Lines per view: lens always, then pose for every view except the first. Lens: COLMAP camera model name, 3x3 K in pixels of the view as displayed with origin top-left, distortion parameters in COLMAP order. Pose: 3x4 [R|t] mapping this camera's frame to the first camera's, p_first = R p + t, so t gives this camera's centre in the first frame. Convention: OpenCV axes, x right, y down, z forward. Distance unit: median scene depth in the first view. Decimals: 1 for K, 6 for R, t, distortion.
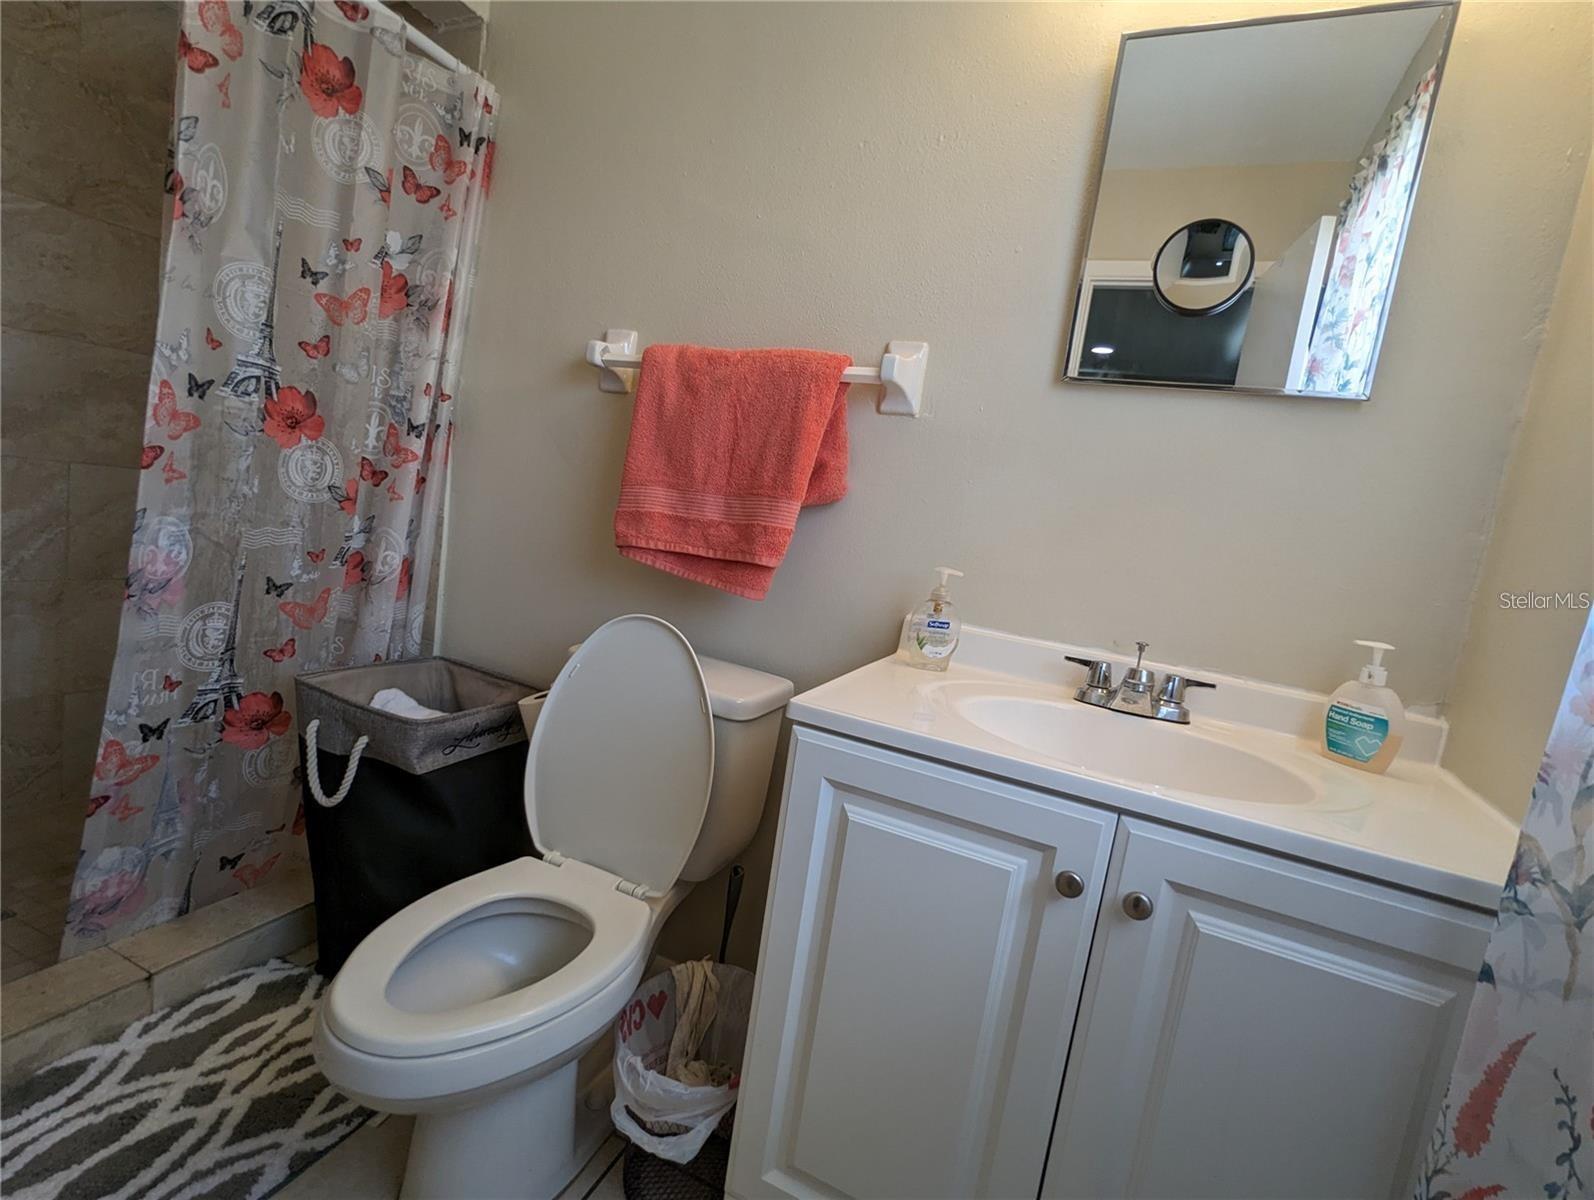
lens RADIAL K [[755.4, 0, 794.2], [0, 755.4, 602.4], [0, 0, 1]] dist [-0.002855, 0.001465]
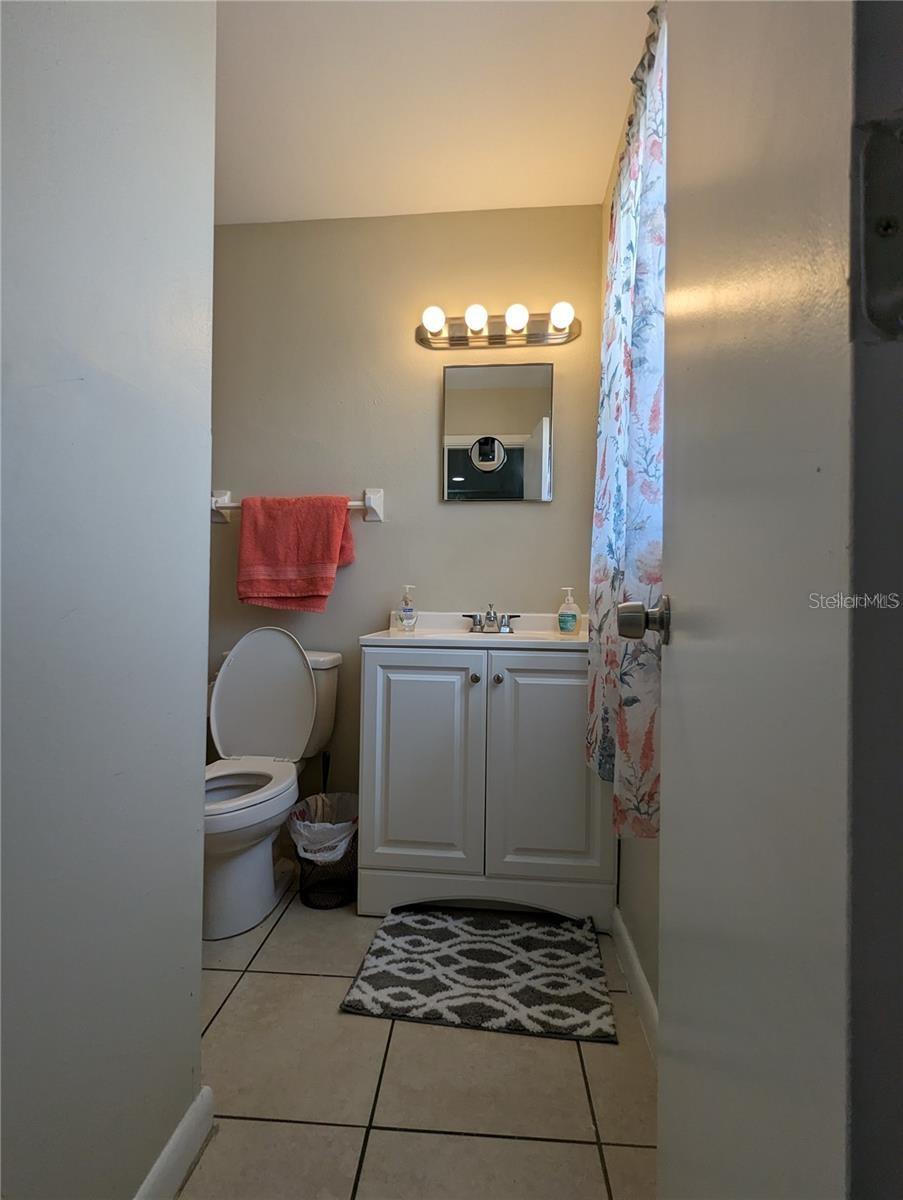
lens RADIAL K [[568.6, 0, 451.8], [0, 568.6, 598.9], [0, 0, 1]] dist [-0.002855, 0.001465]
pose [[0.935796, -0.124006, 0.330014, -0.229198], [0.161793, 0.982758, -0.089502, 0.160439], [-0.313224, 0.137149, 0.939724, -0.605012]]
